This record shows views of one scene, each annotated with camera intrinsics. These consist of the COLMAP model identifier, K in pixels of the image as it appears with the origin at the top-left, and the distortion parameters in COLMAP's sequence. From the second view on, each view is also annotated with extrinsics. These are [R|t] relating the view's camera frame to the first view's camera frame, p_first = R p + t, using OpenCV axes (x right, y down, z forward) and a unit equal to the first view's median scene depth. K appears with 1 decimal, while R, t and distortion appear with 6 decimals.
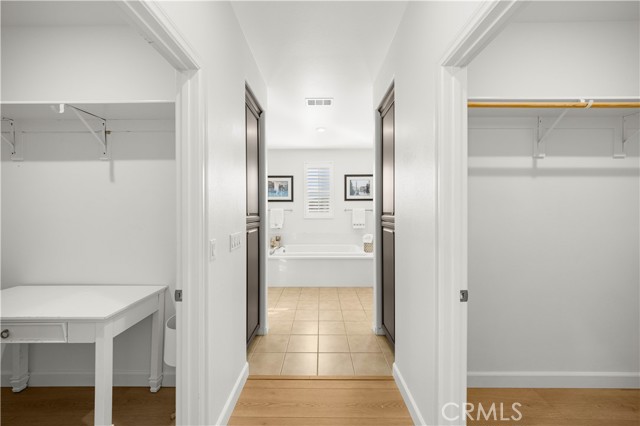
lens RADIAL K [[223.8, 0, 319.5], [0, 223.8, 211.4], [0, 0, 1]] dist [0.012372, 0.000049]
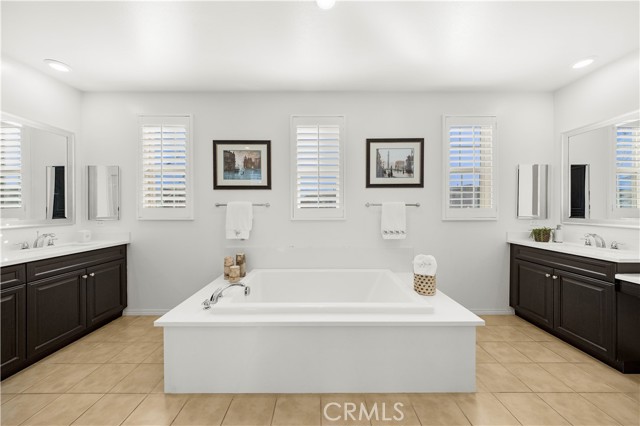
lens RADIAL K [[223.8, 0, 318.6], [0, 223.8, 210.8], [0, 0, 1]] dist [0.012372, 0.000049]
pose [[0.999881, 0.001749, 0.015295, -0.010674], [-0.001806, 0.999991, 0.003736, 0.006421], [-0.015288, -0.003763, 0.999876, 0.464506]]
